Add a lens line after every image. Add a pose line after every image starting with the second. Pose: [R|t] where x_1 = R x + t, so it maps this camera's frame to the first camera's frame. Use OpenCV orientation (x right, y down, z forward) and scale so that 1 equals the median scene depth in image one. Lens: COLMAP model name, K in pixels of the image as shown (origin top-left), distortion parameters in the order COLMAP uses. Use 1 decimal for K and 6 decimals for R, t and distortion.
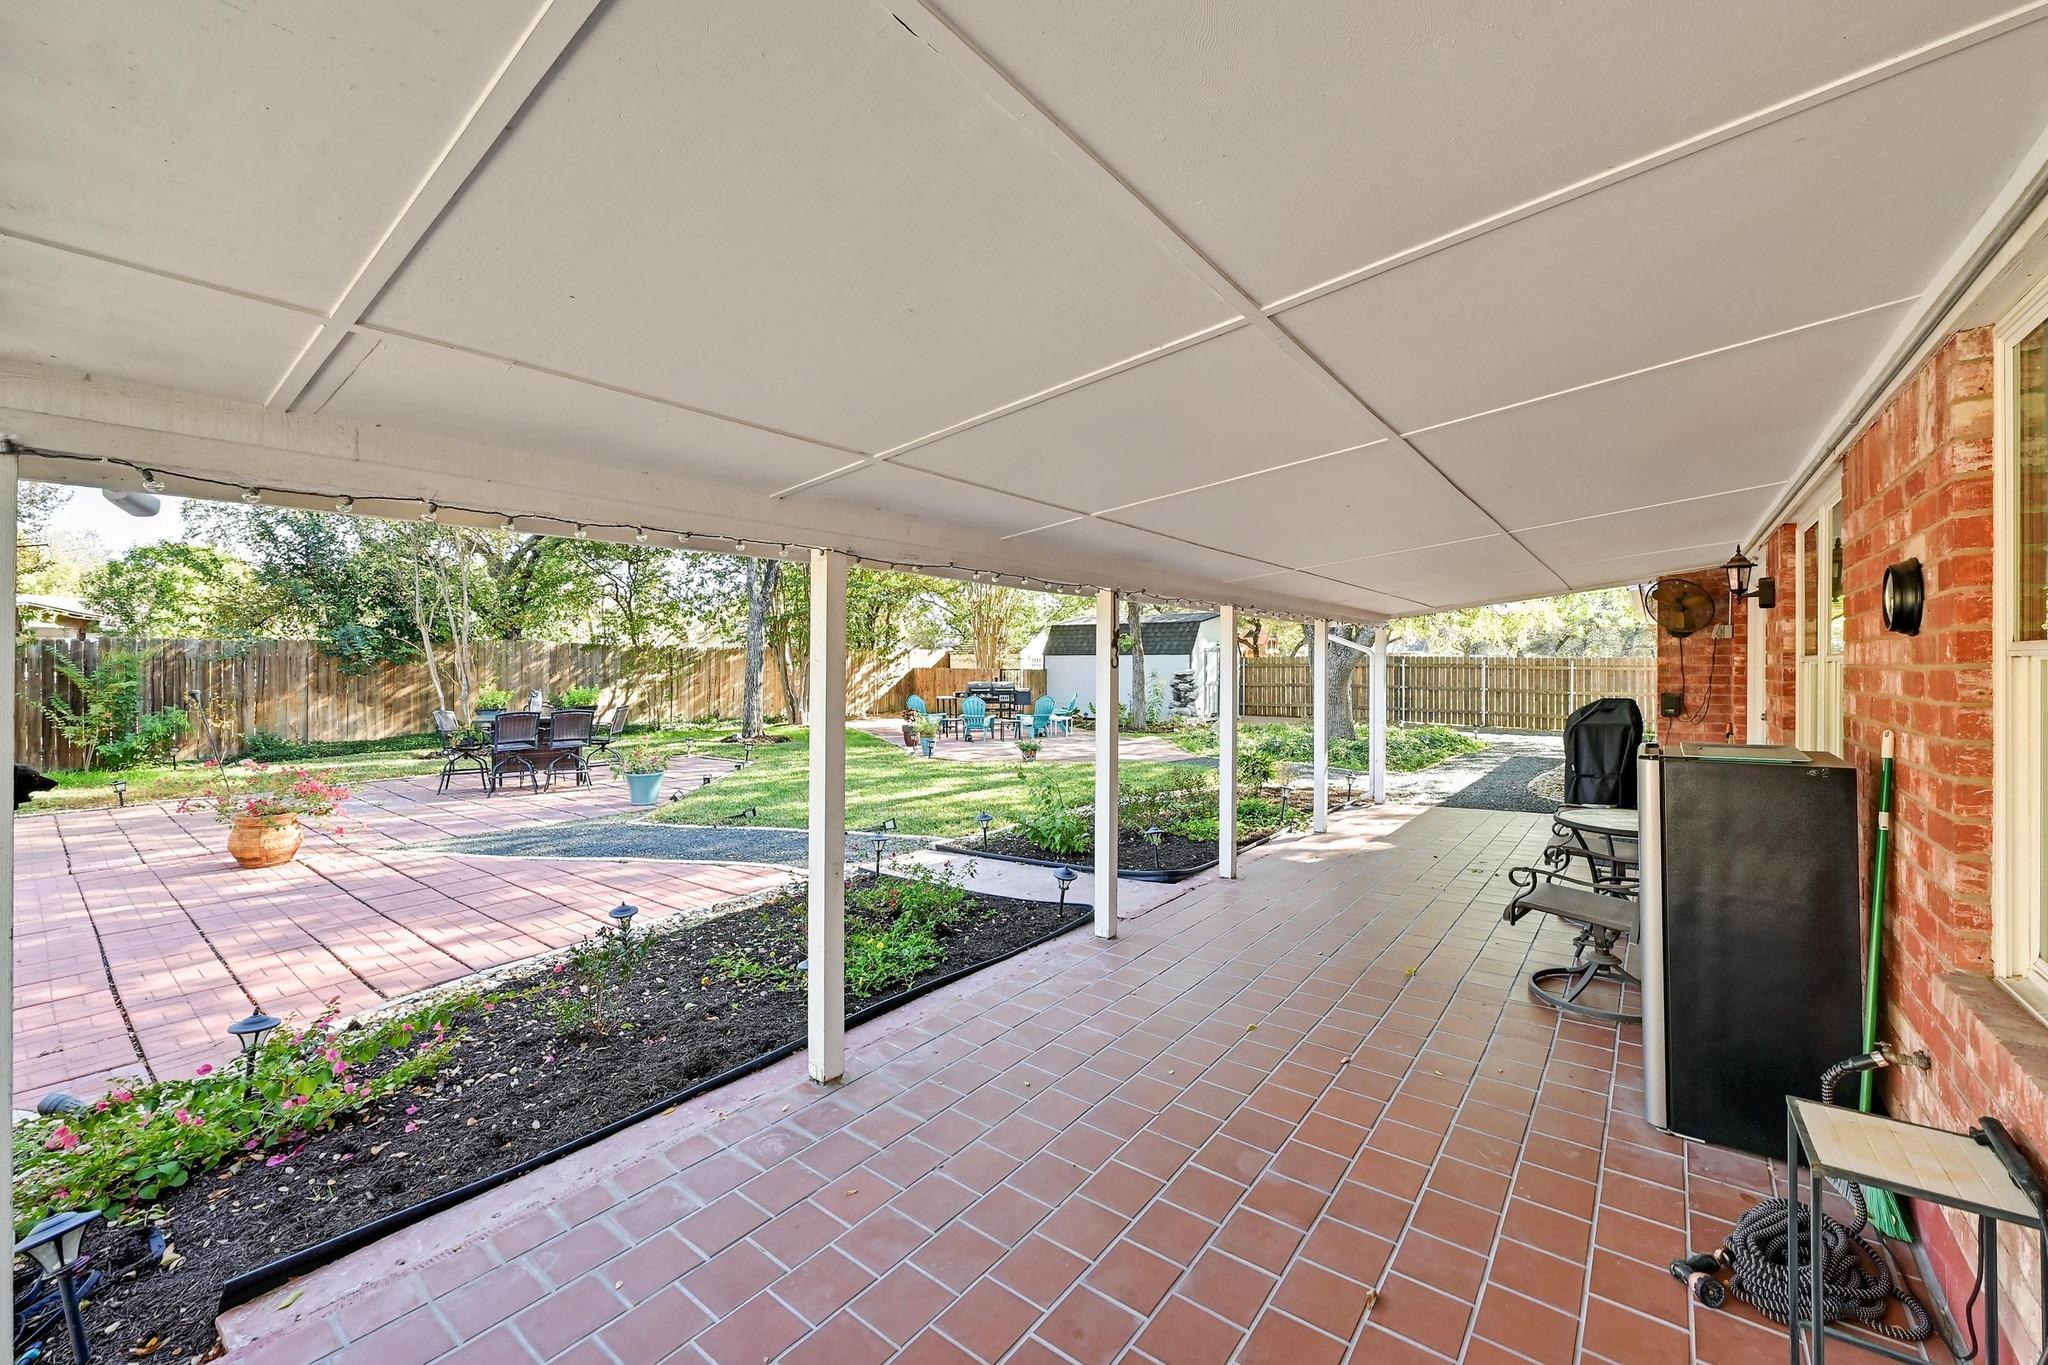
lens RADIAL K [[825.0, 0, 1026.3], [0, 825.0, 671.8], [0, 0, 1]] dist [-0.002510, -0.000462]
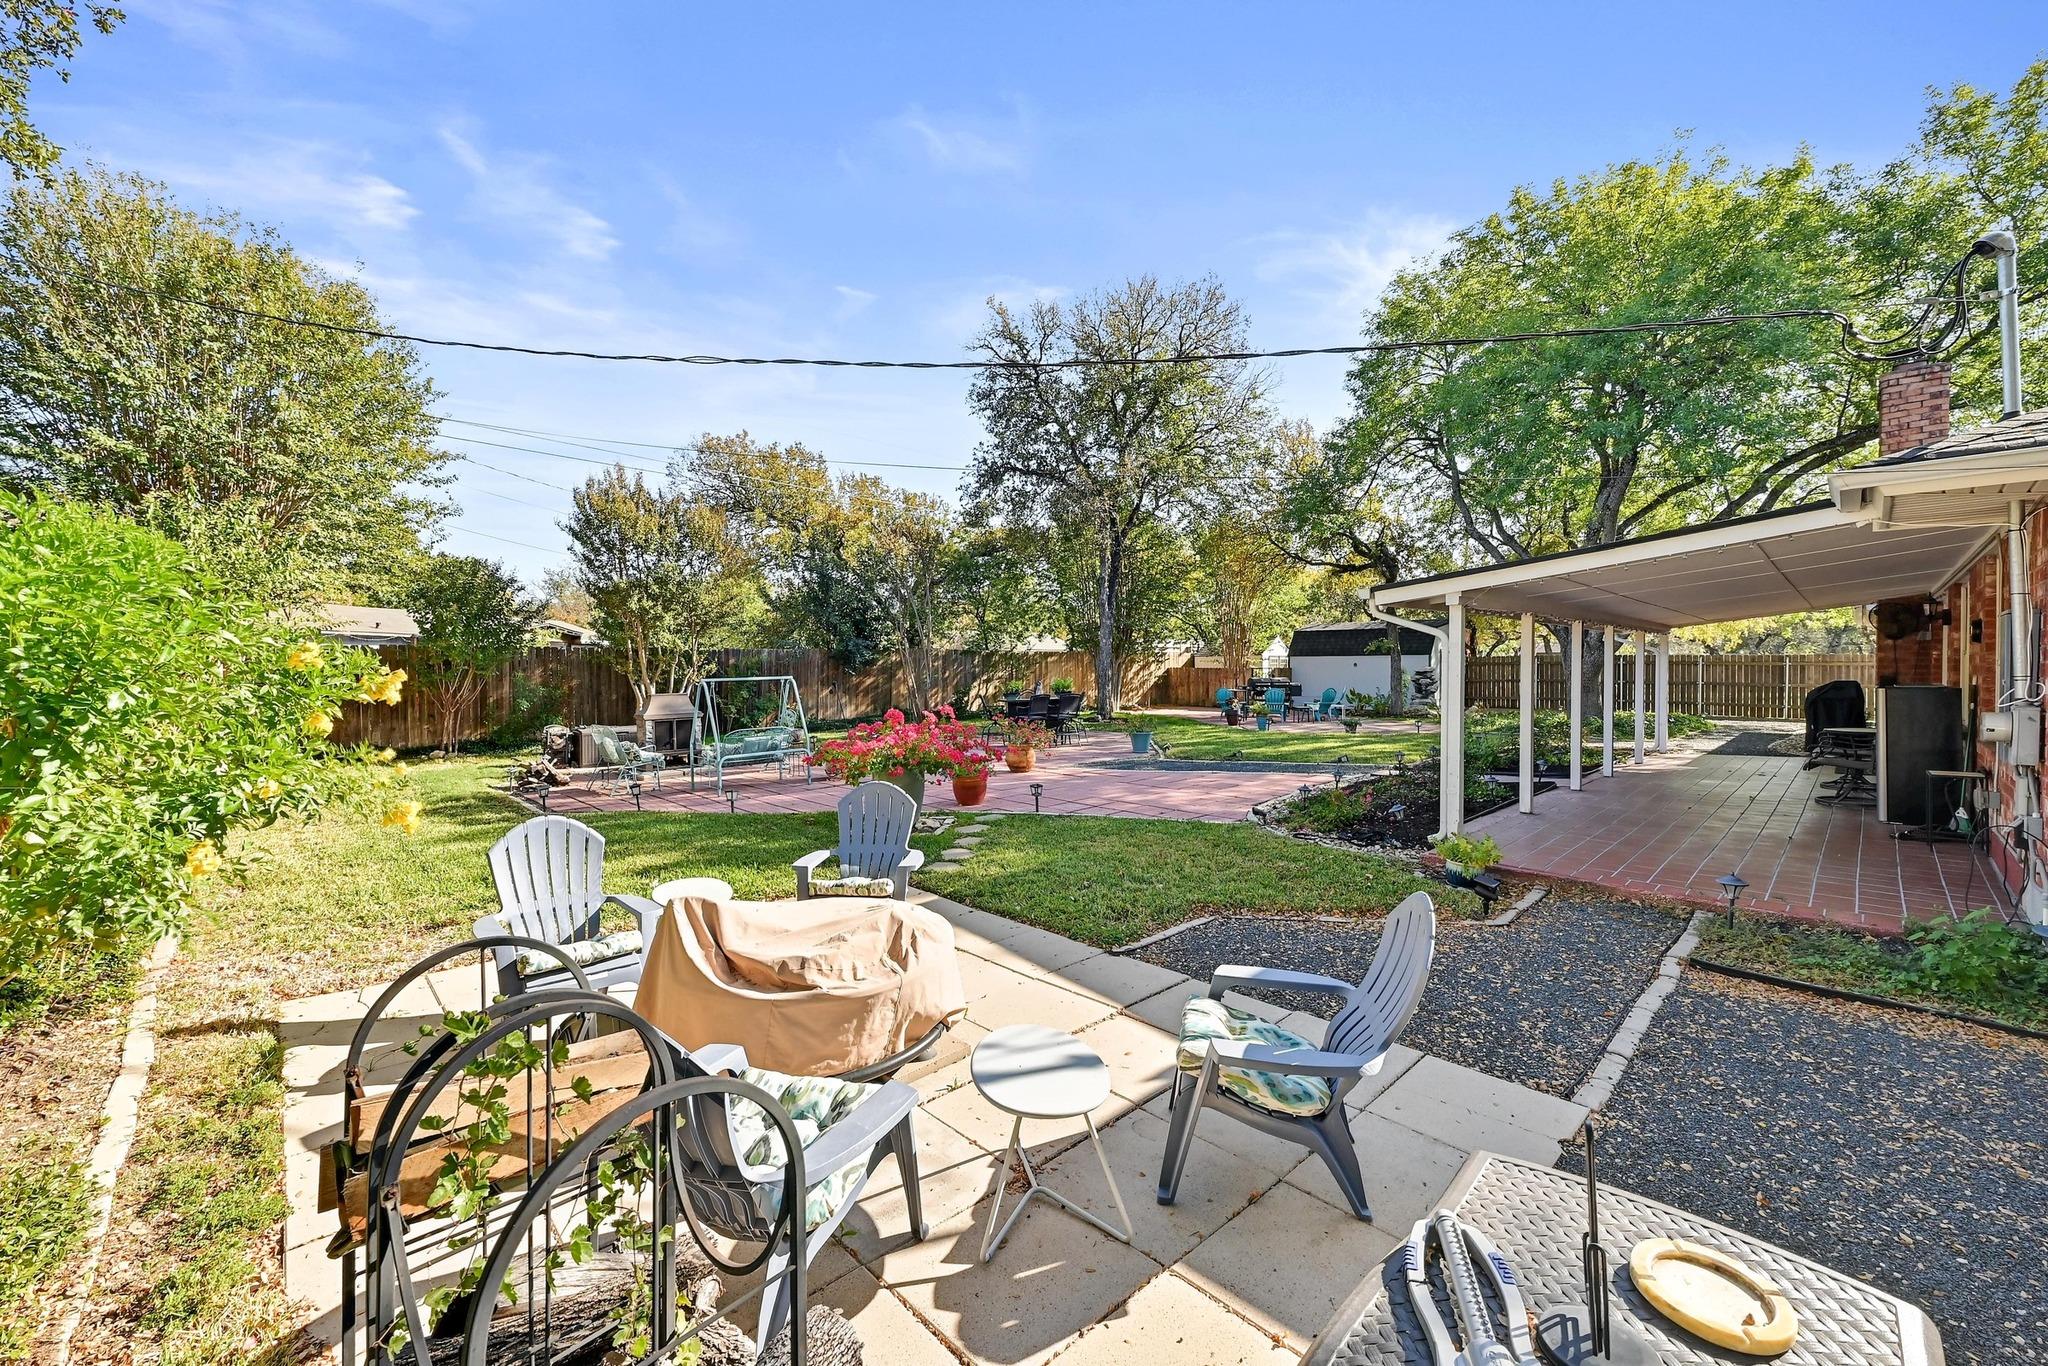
lens RADIAL K [[825.0, 0, 1026.3], [0, 825.0, 672.3], [0, 0, 1]] dist [-0.002510, -0.000462]
pose [[0.989960, -0.003425, -0.141306, -0.242814], [0.003070, 0.999992, -0.002727, 0.007471], [0.141315, 0.002266, 0.989962, -0.306241]]
